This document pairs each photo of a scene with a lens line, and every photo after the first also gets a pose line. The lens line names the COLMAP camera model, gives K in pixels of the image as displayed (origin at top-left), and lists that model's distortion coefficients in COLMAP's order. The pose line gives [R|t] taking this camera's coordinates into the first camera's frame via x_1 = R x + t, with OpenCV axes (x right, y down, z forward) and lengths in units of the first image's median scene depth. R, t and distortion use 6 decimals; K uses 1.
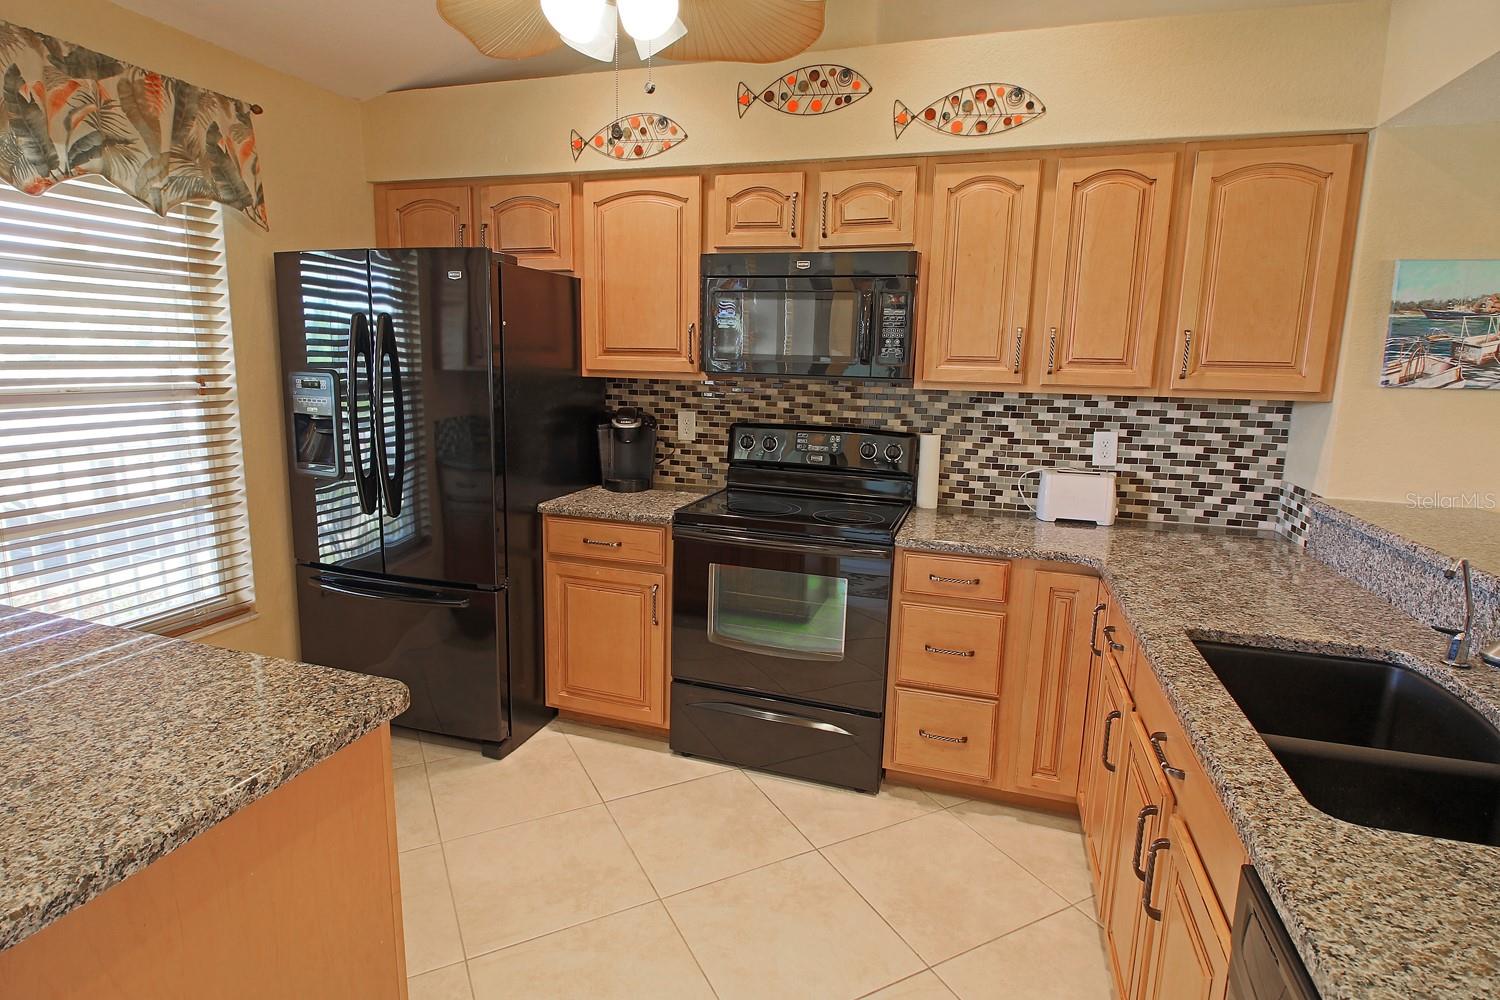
lens RADIAL K [[764.8, 0, 734.2], [0, 764.8, 485.5], [0, 0, 1]] dist [0.000871, -0.014124]
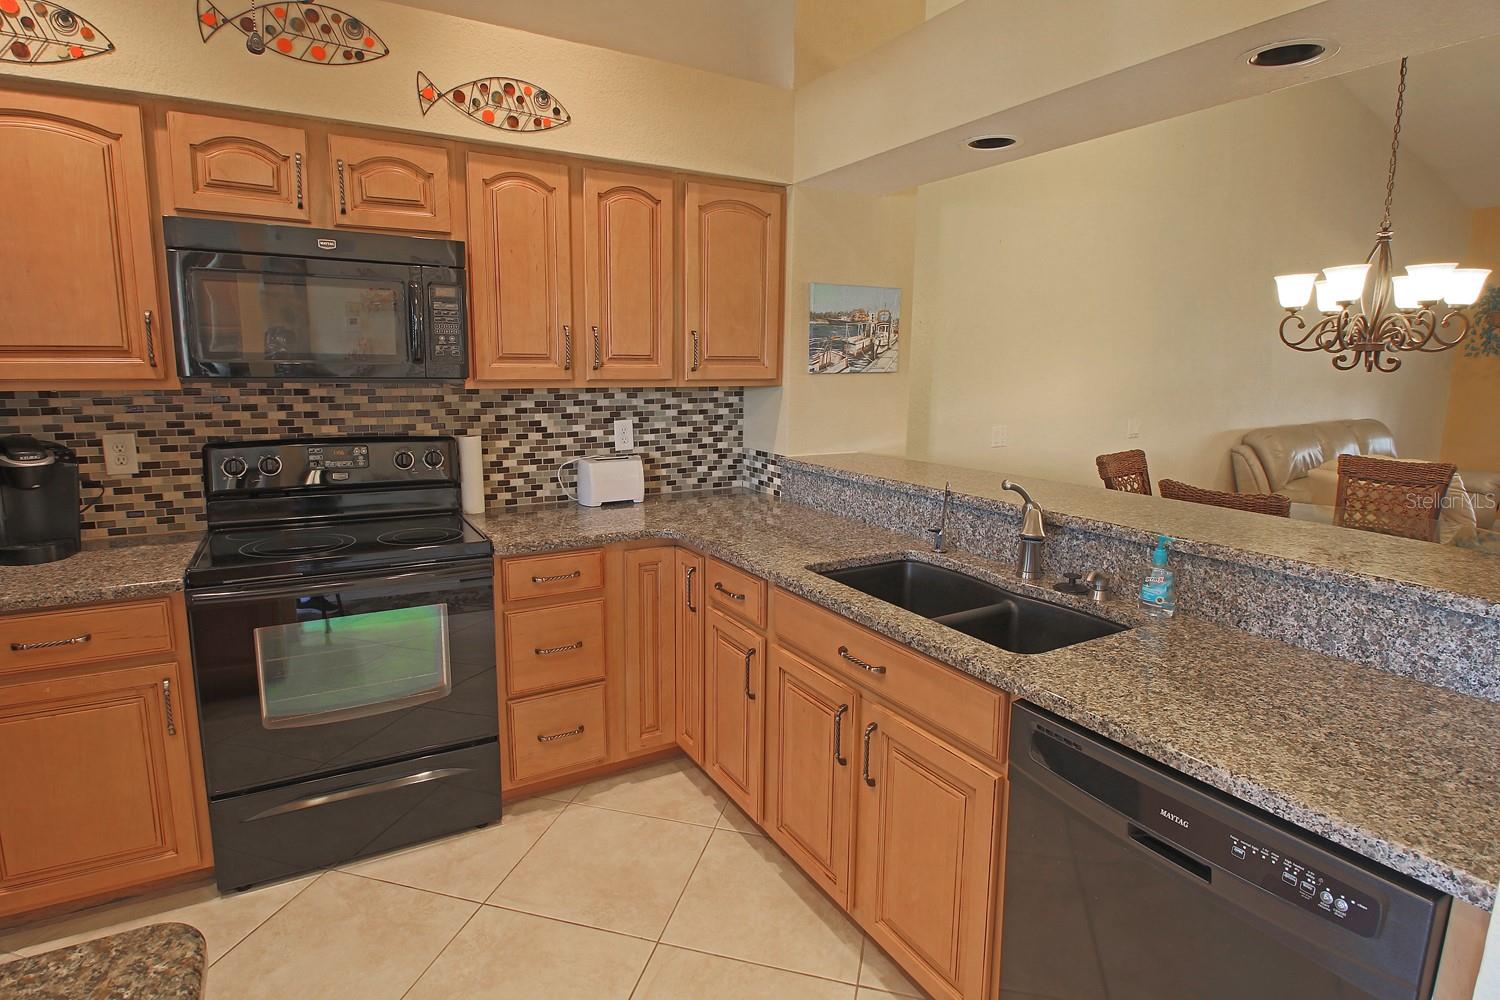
lens RADIAL K [[764.8, 0, 734.3], [0, 764.8, 485.1], [0, 0, 1]] dist [0.000871, -0.014124]
pose [[0.670383, -0.132280, 0.730129, -0.244769], [0.127020, 0.989915, 0.062720, -0.026336], [-0.731063, 0.050695, 0.680424, 0.126669]]
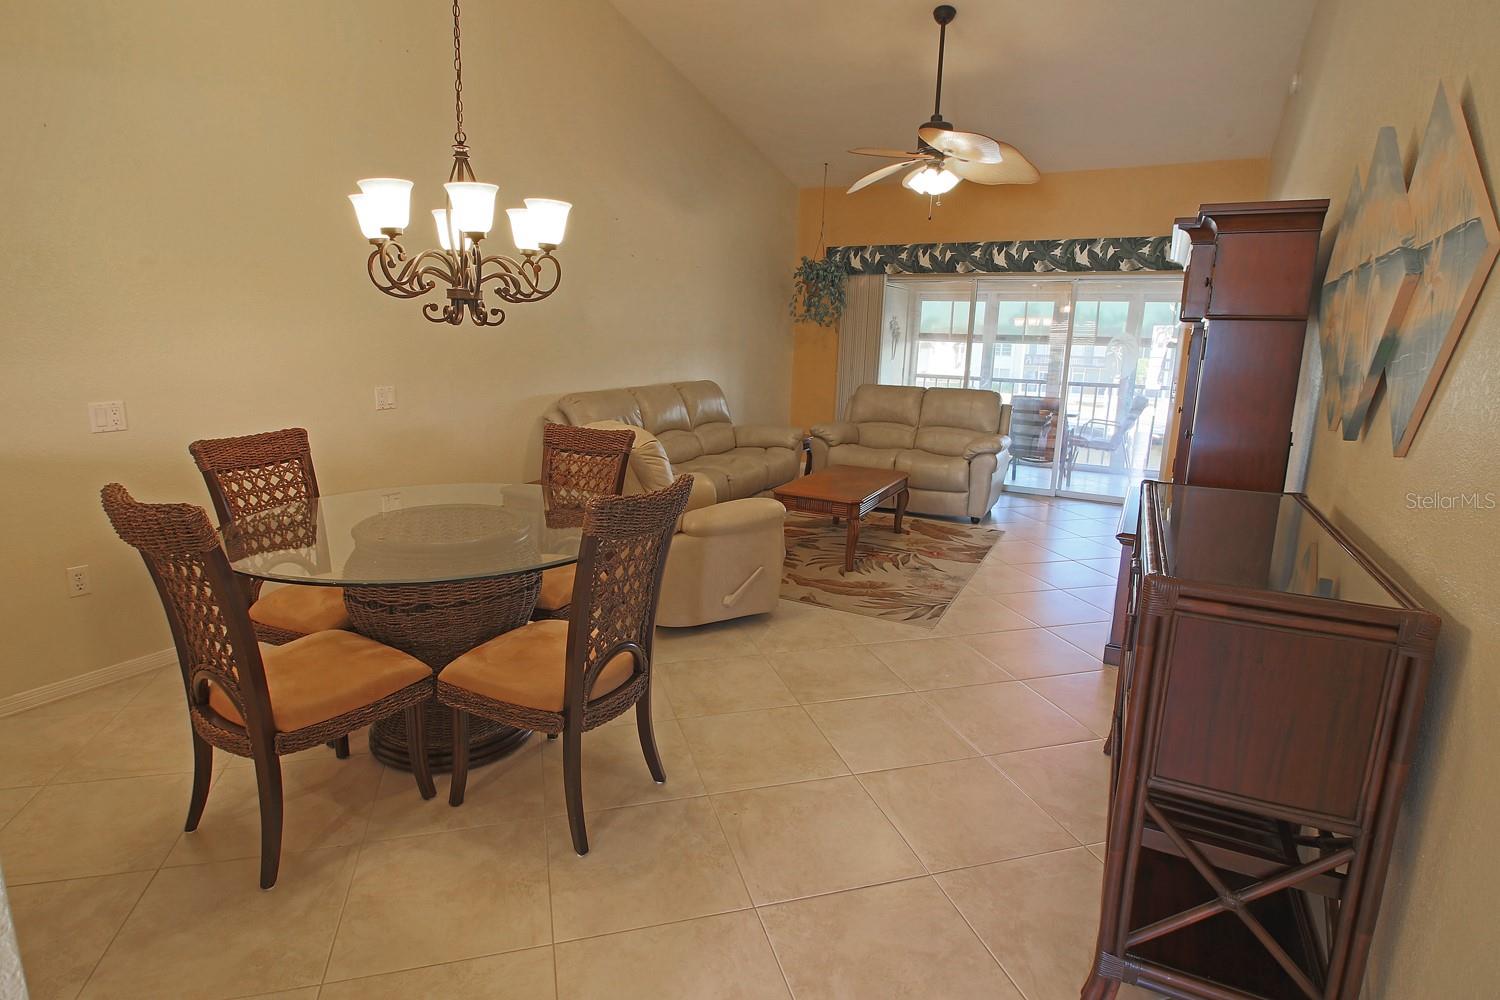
lens RADIAL K [[764.8, 0, 733.2], [0, 764.8, 484.2], [0, 0, 1]] dist [0.000871, -0.014124]
pose [[0.196343, -0.202157, 0.959470, 0.400452], [0.138087, 0.974465, 0.177059, 0.068114], [-0.970763, 0.097726, 0.219245, -0.306567]]
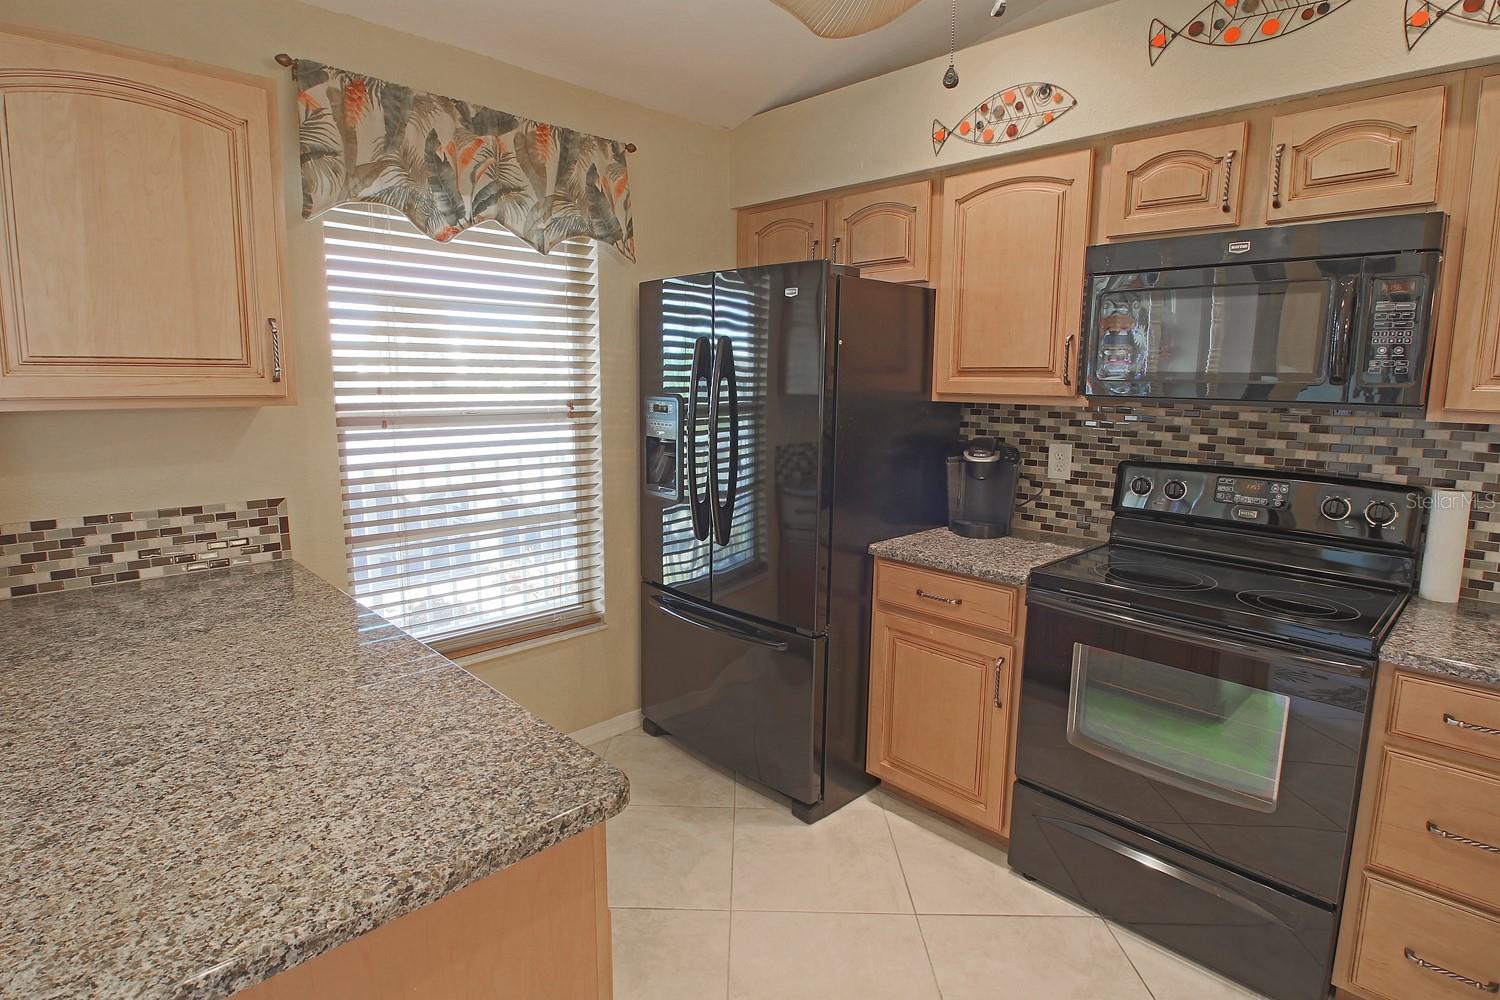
lens RADIAL K [[764.8, 0, 734.0], [0, 764.8, 485.3], [0, 0, 1]] dist [0.000871, -0.014124]
pose [[0.882241, 0.052205, -0.467895, 0.017263], [-0.066440, 0.997693, -0.013959, -0.022632], [0.466087, 0.043402, 0.883674, 0.148296]]
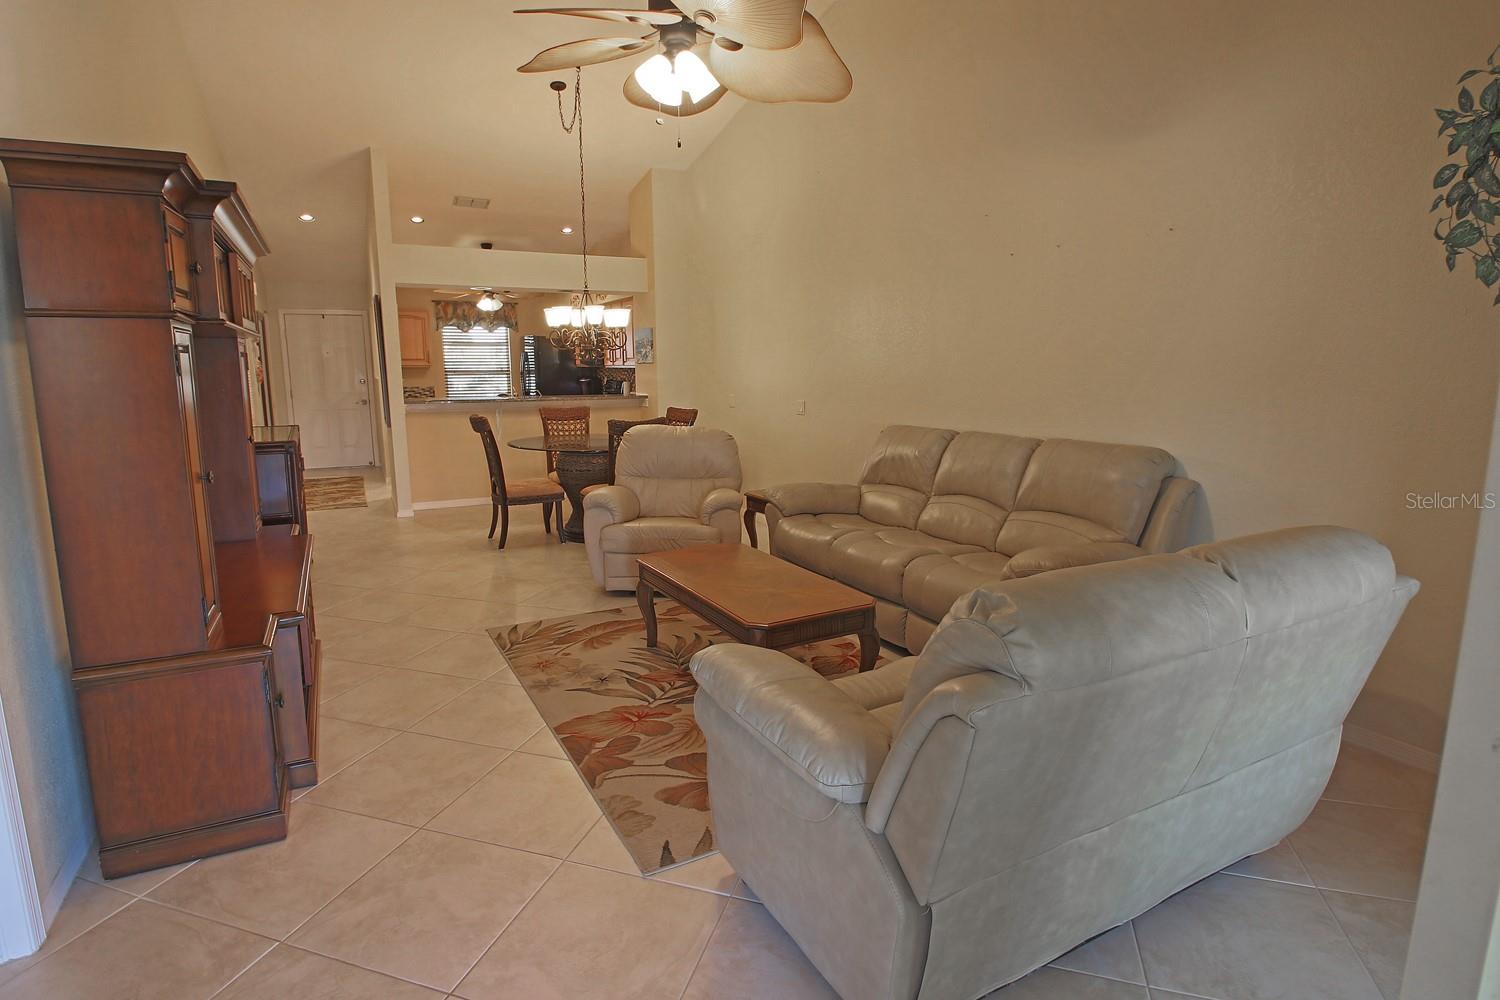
lens RADIAL K [[764.8, 0, 740.9], [0, 764.8, 487.8], [0, 0, 1]] dist [0.000871, -0.014124]
pose [[0.710930, 0.091076, -0.697341, 3.214009], [-0.095870, 0.994873, 0.032197, 0.256546], [0.696698, 0.043965, 0.716016, -1.087429]]
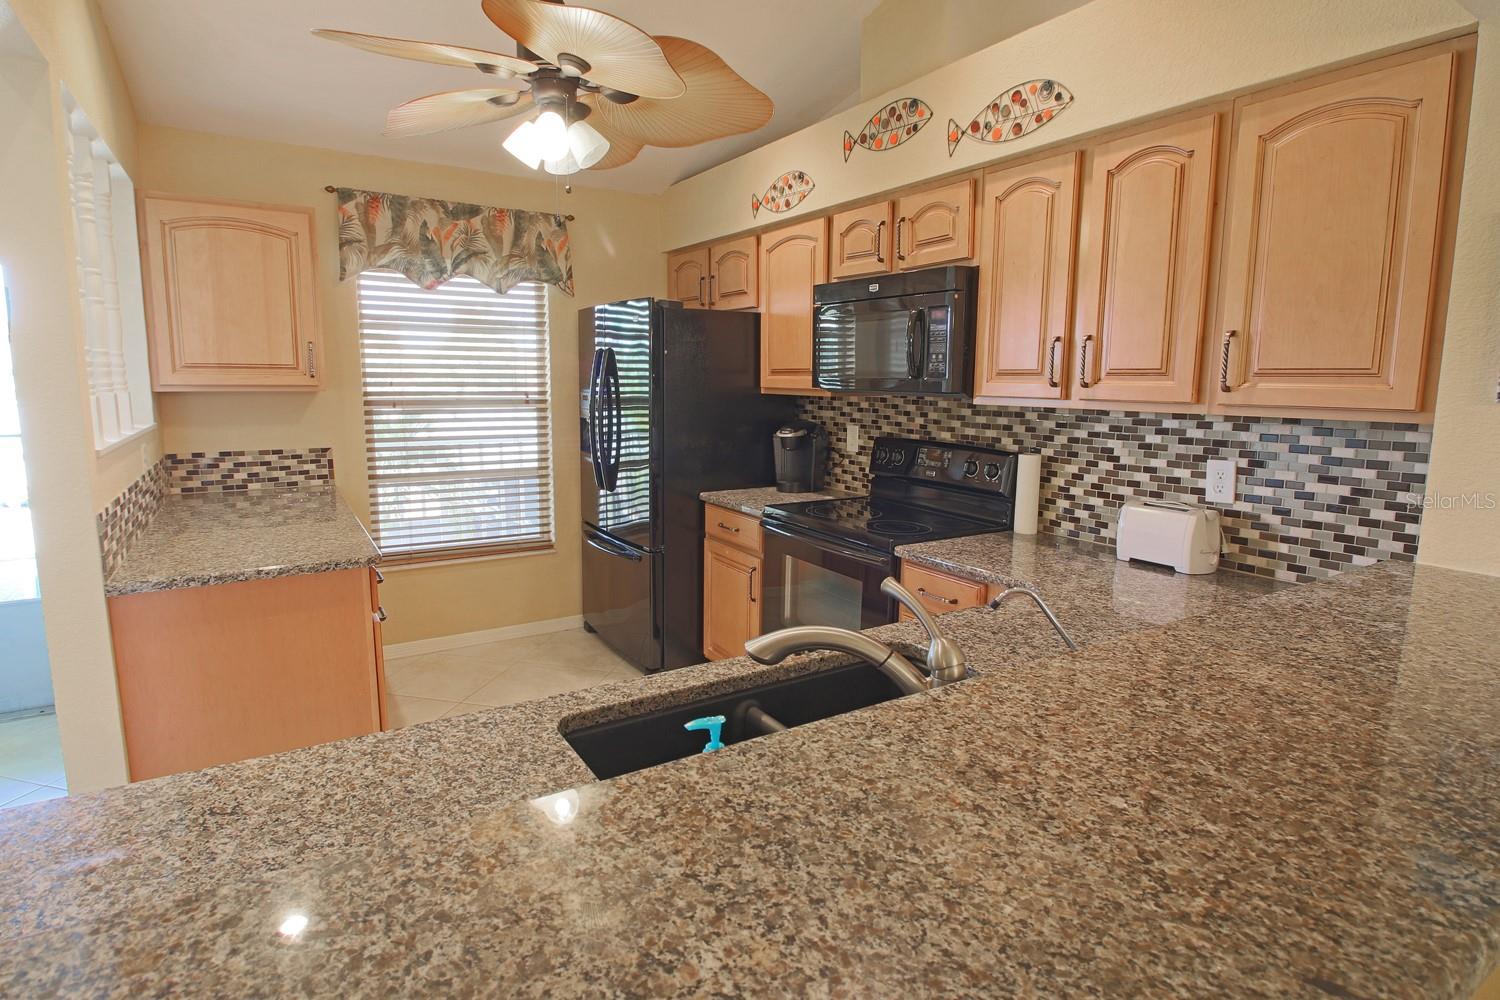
lens RADIAL K [[764.8, 0, 735.0], [0, 764.8, 485.2], [0, 0, 1]] dist [0.000871, -0.014124]
pose [[0.763867, 0.076345, -0.640843, 0.634482], [-0.099031, 0.995084, 0.000505, 0.005877], [0.637731, 0.063077, 0.767672, 0.065525]]
